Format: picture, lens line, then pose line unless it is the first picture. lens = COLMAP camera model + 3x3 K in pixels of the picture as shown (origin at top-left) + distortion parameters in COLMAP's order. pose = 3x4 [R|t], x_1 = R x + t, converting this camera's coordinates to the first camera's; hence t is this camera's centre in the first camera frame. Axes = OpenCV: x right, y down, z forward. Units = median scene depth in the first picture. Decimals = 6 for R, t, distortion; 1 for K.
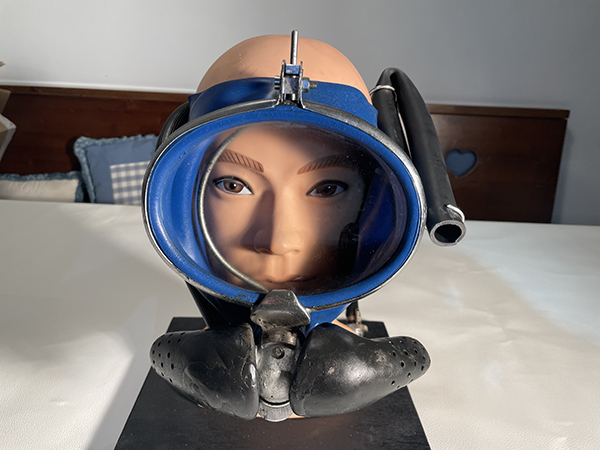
lens RADIAL K [[453.2, 0, 300.0], [0, 453.2, 225.0], [0, 0, 1]] dist [0.005509, -0.004916]
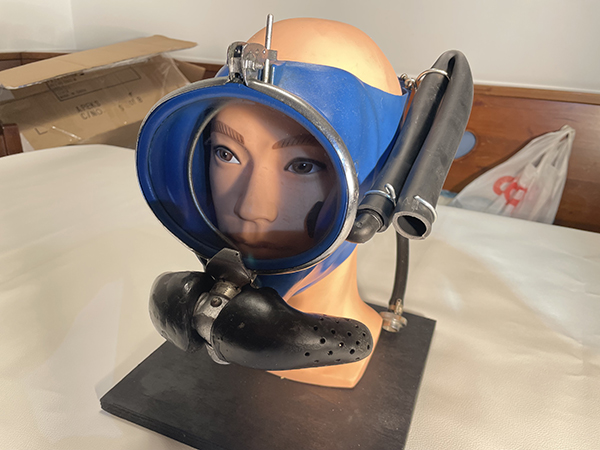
lens RADIAL K [[453.2, 0, 300.0], [0, 453.2, 225.0], [0, 0, 1]] dist [0.005509, -0.004916]
pose [[0.916697, 0.153361, -0.368981, 0.468530], [-0.140279, 0.988156, 0.062201, -0.008864], [0.374151, -0.005259, 0.927353, 0.019581]]
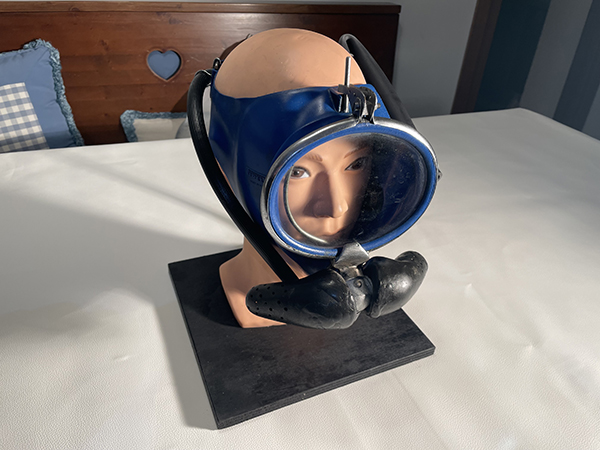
lens RADIAL K [[440.4, 0, 300.0], [0, 440.4, 225.0], [0, 0, 1]] dist [0.006483, 0.000335]
pose [[0.927008, -0.200388, 0.317020, -0.574311], [0.115114, 0.956515, 0.268007, -0.283182], [-0.356940, -0.211951, 0.909764, -0.200094]]
